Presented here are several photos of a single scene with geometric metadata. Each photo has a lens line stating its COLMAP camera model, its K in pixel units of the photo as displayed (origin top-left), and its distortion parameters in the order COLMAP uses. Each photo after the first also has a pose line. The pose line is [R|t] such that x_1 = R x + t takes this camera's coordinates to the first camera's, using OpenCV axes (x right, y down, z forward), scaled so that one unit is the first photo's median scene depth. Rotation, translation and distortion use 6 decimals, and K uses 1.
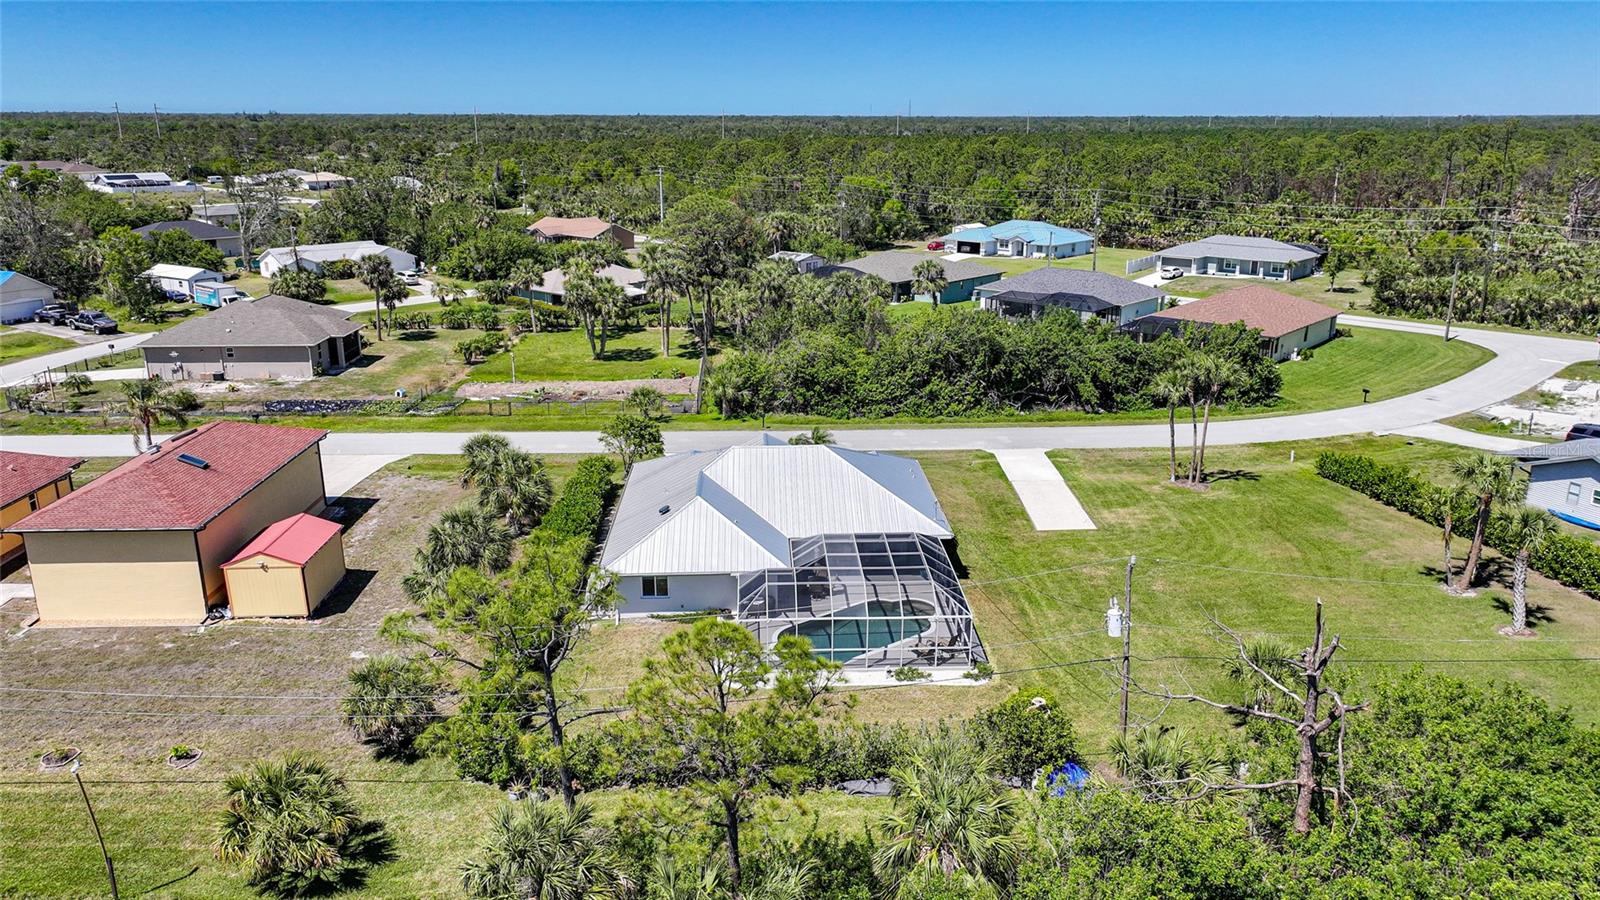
lens RADIAL K [[1112.0, 0, 800.0], [0, 1112.0, 450.0], [0, 0, 1]] dist [0.004404, 0.008146]
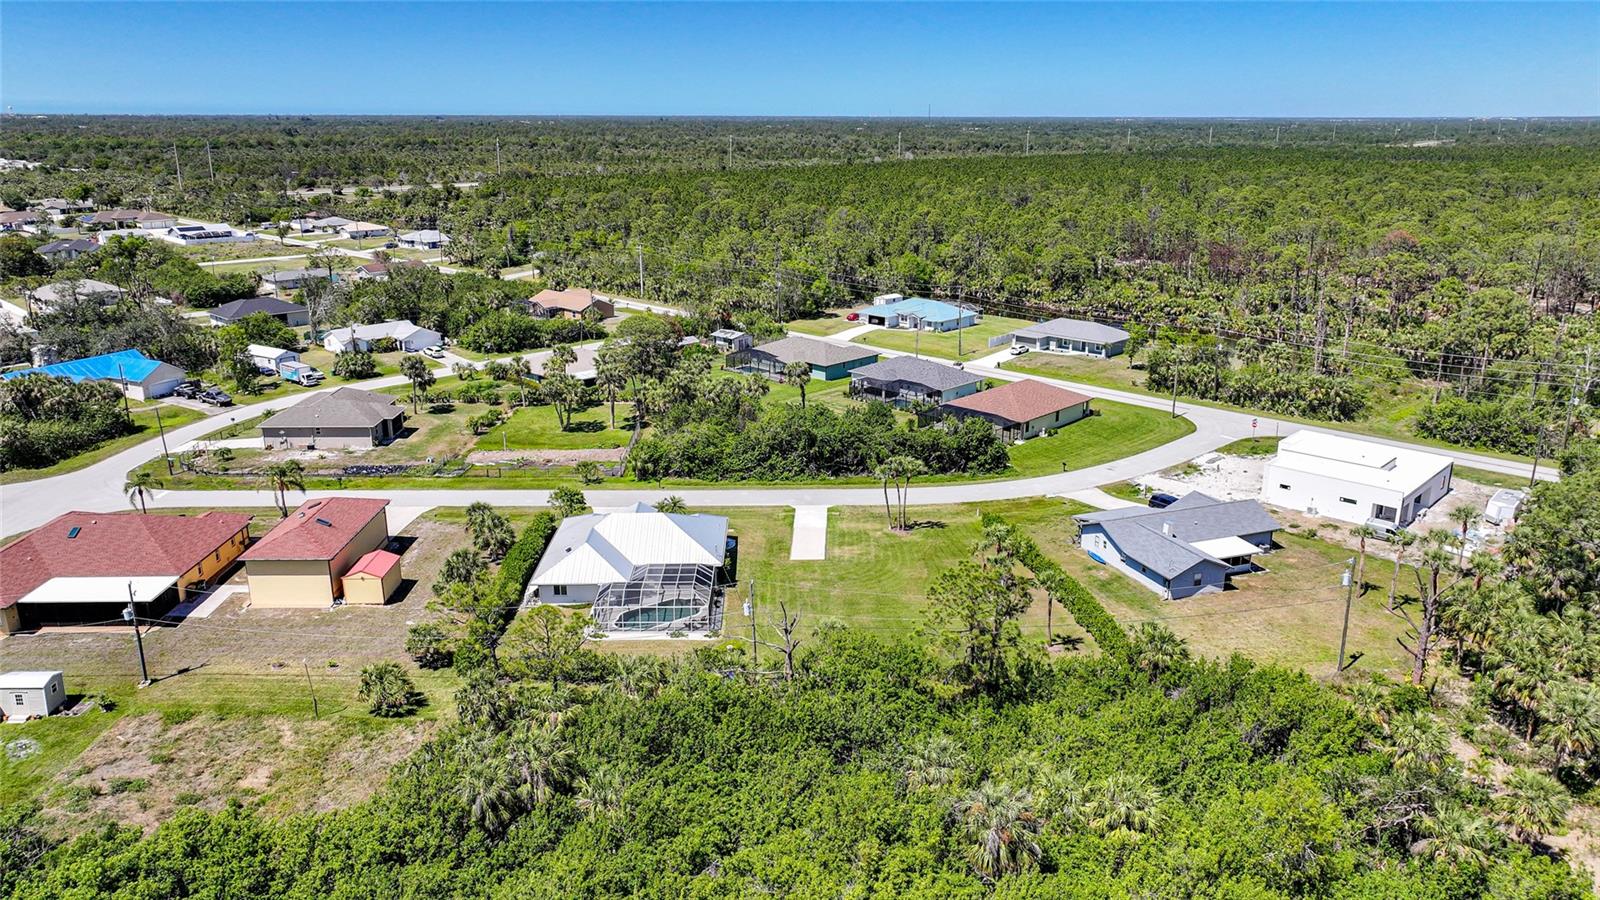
lens RADIAL K [[1112.0, 0, 800.0], [0, 1112.0, 450.0], [0, 0, 1]] dist [0.004404, 0.008146]
pose [[0.999762, 0.007797, -0.020397, 0.173832], [-0.007776, 0.999969, 0.001078, -0.068134], [0.020405, -0.000919, 0.999791, -0.499338]]
